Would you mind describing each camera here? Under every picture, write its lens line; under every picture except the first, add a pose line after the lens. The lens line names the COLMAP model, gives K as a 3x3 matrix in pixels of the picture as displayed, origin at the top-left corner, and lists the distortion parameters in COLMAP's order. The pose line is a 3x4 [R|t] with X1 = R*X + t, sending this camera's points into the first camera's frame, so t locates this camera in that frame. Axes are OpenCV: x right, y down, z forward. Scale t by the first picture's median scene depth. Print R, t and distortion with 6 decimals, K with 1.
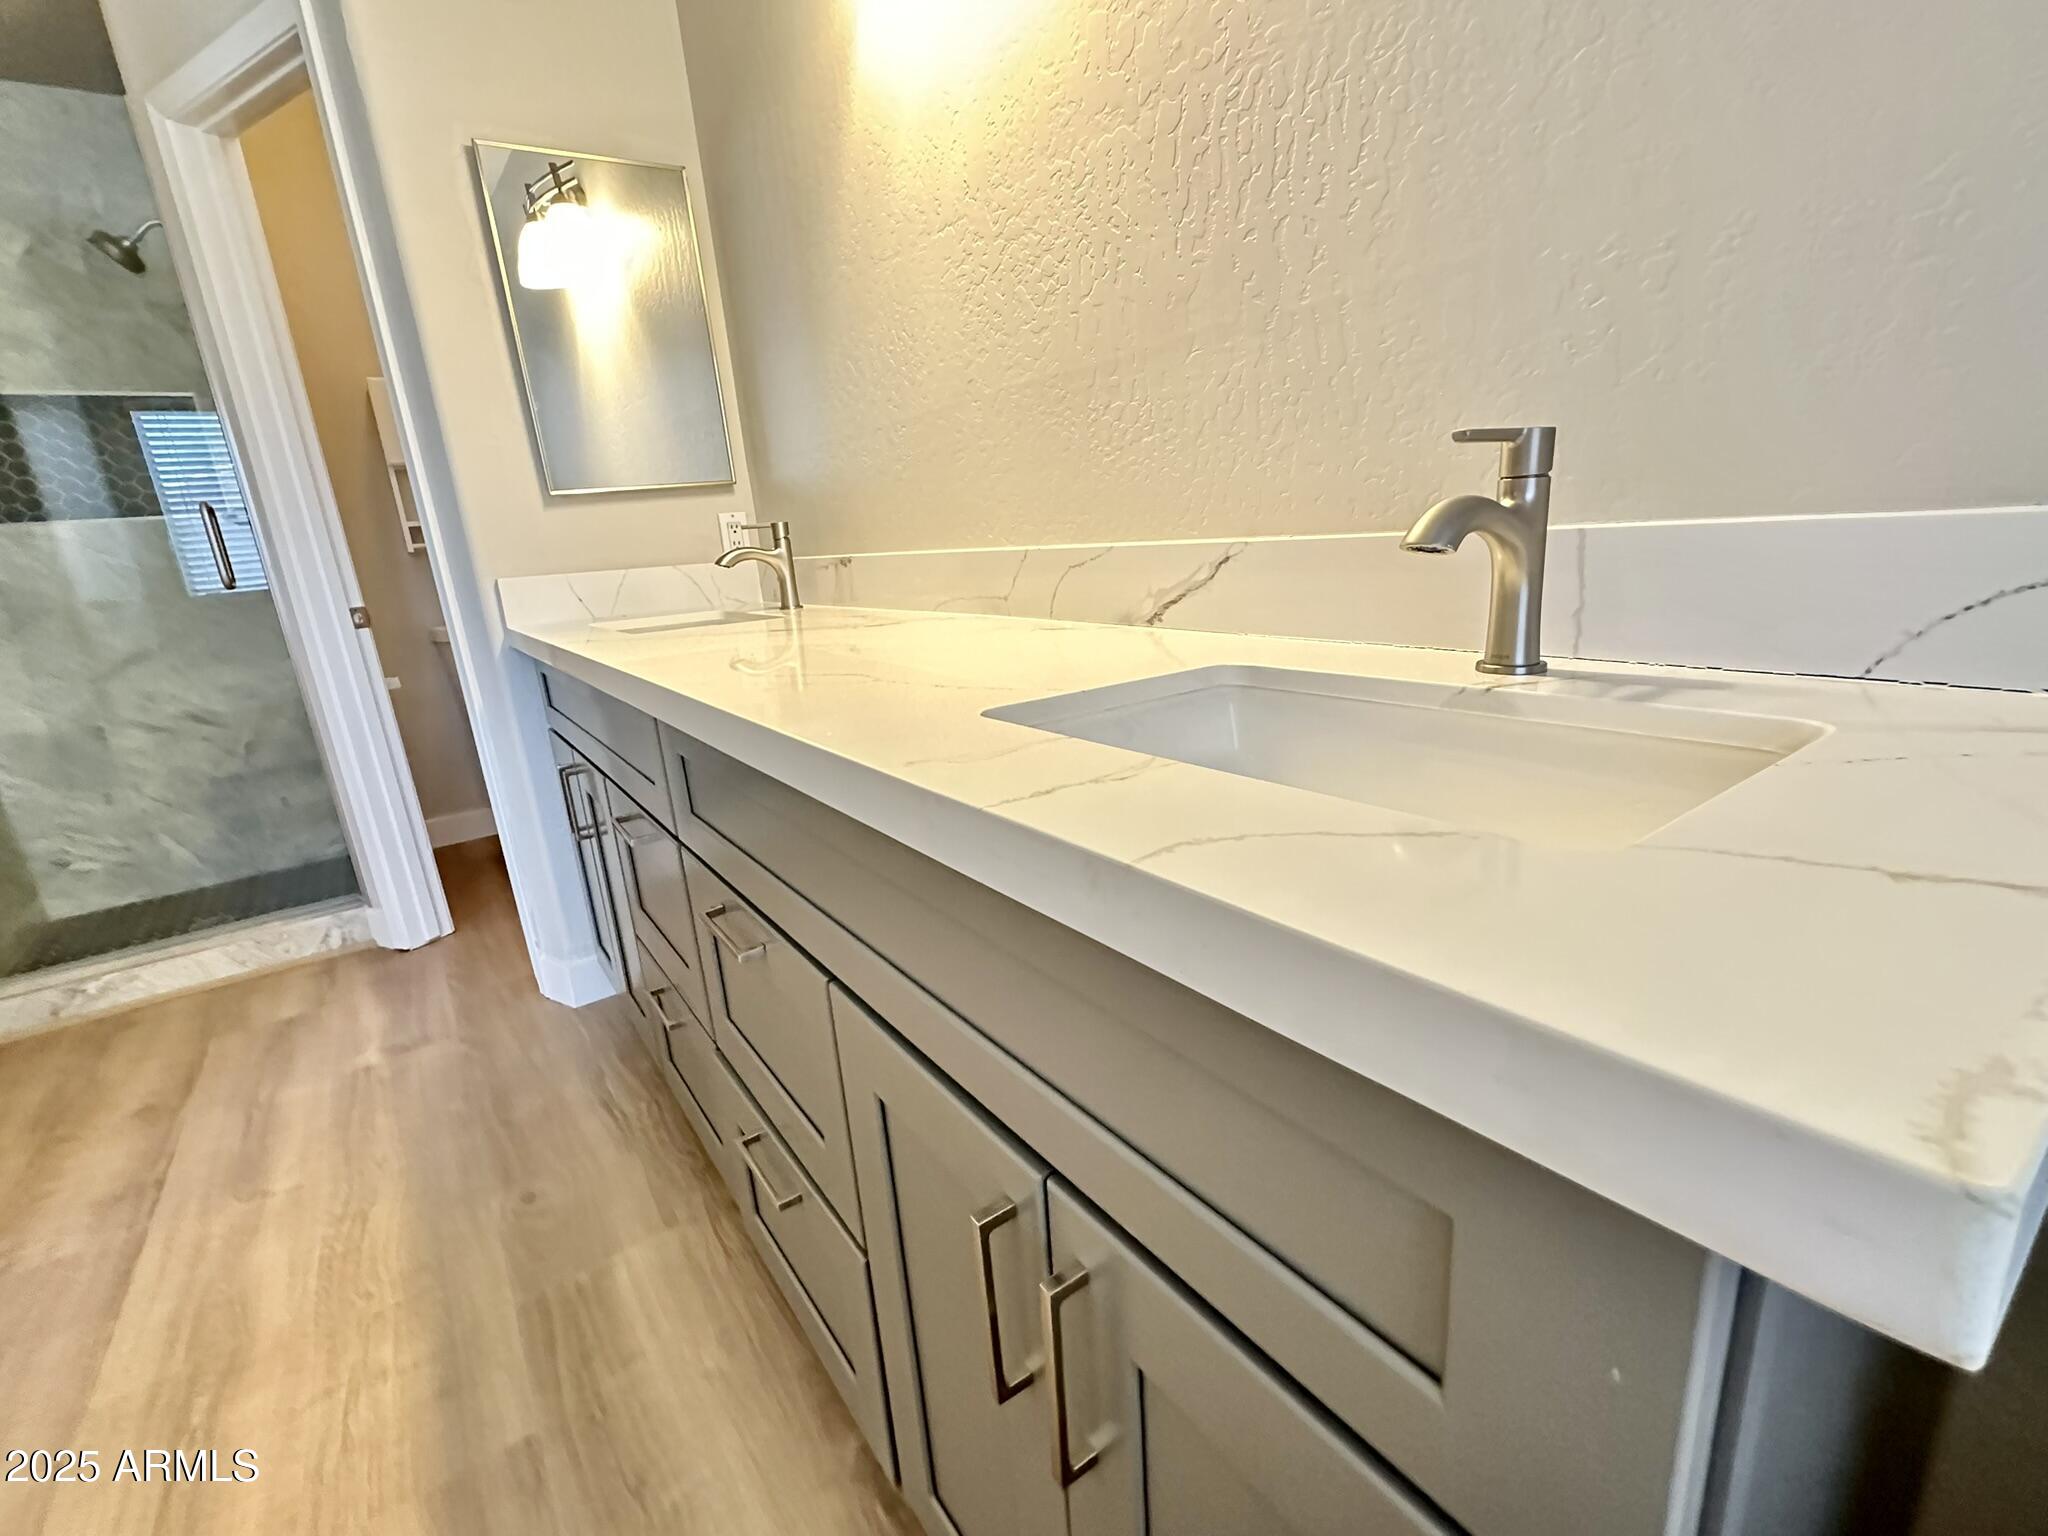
lens RADIAL K [[901.4, 0, 1014.7], [0, 901.4, 770.5], [0, 0, 1]] dist [-0.005529, 0.001765]
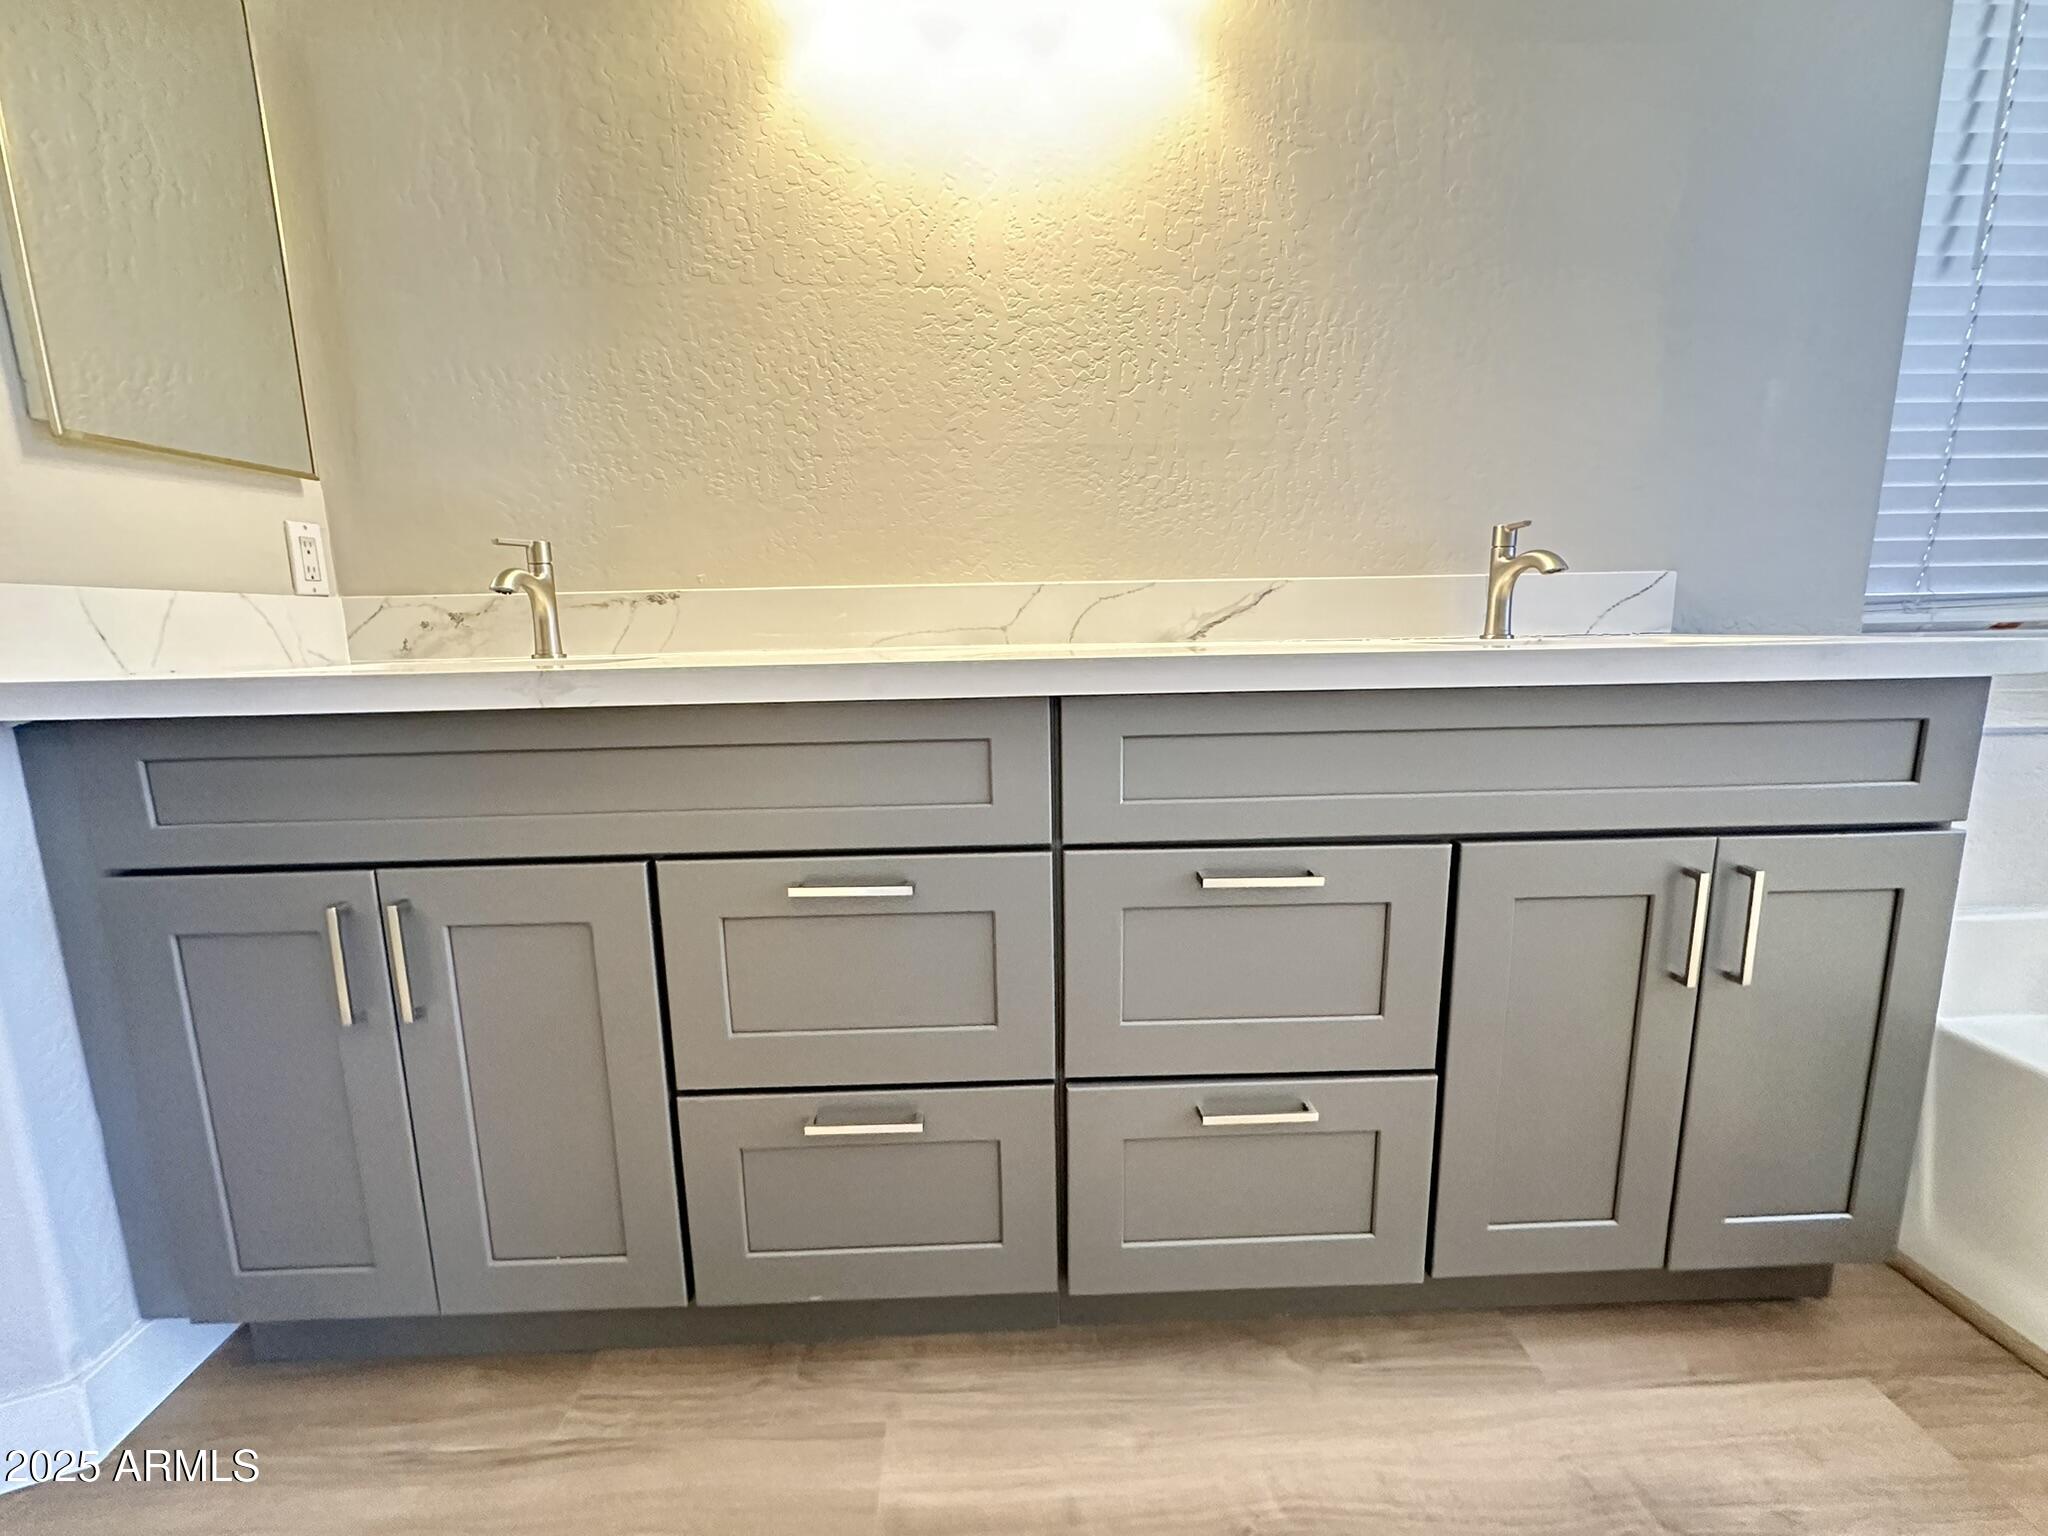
lens RADIAL K [[901.4, 0, 1020.1], [0, 901.4, 770.2], [0, 0, 1]] dist [-0.005529, 0.001765]
pose [[0.550170, -0.083384, 0.830879, -0.871206], [0.198883, 0.979454, -0.033397, 0.017326], [-0.811023, 0.183621, 0.555450, 0.384082]]
